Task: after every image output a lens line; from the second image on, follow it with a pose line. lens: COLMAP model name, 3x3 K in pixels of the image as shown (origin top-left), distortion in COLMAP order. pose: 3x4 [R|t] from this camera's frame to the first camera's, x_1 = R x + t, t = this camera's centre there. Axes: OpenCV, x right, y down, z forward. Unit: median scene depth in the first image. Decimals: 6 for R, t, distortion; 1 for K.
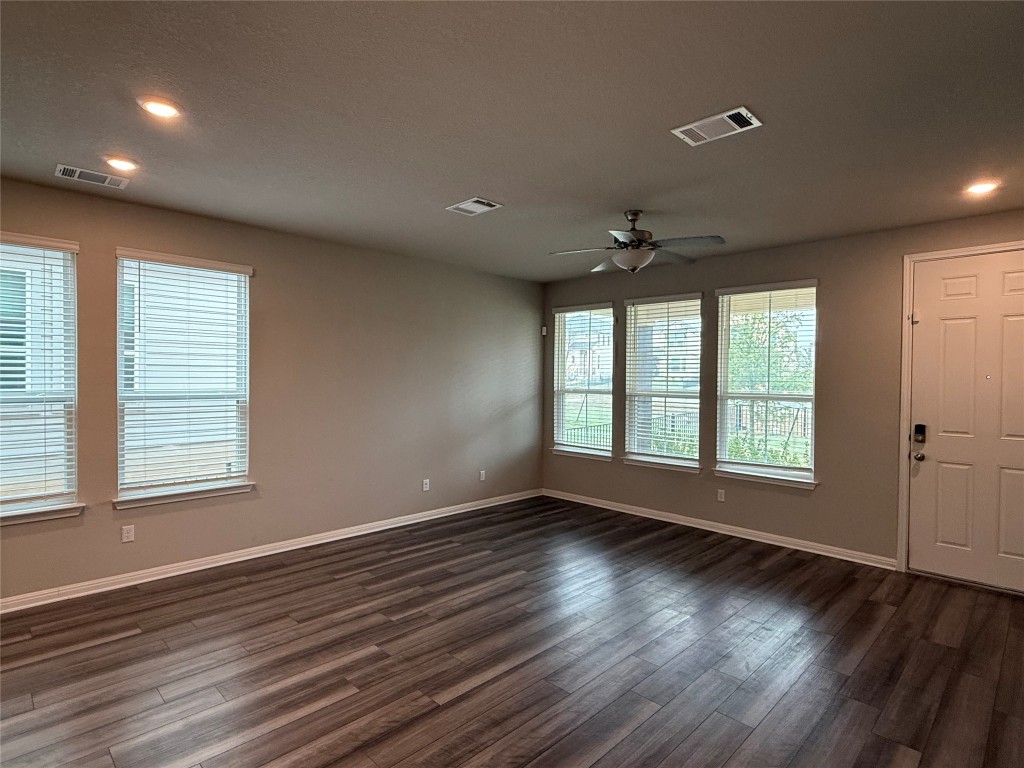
lens RADIAL K [[539.5, 0, 511.3], [0, 539.5, 385.3], [0, 0, 1]] dist [-0.001155, 0.001748]
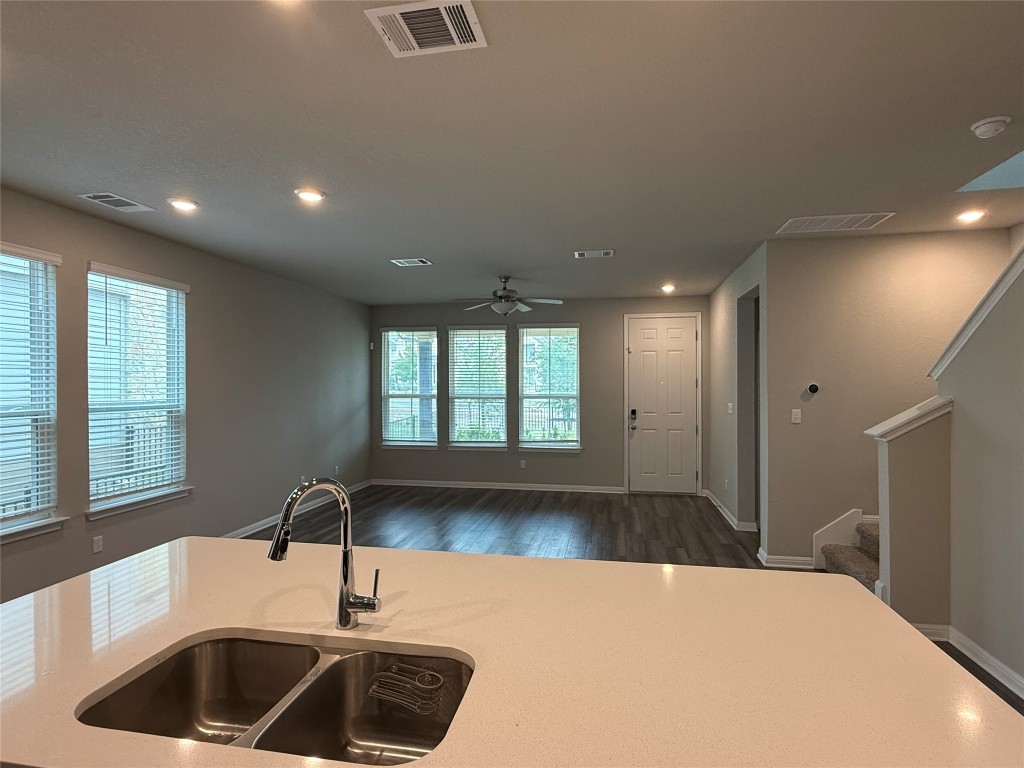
lens RADIAL K [[539.5, 0, 511.5], [0, 539.5, 384.2], [0, 0, 1]] dist [-0.001155, 0.001748]
pose [[0.826682, -0.009391, 0.562591, -0.546715], [0.017008, 0.999821, -0.008302, -0.002707], [-0.562413, 0.016431, 0.826693, -0.236944]]
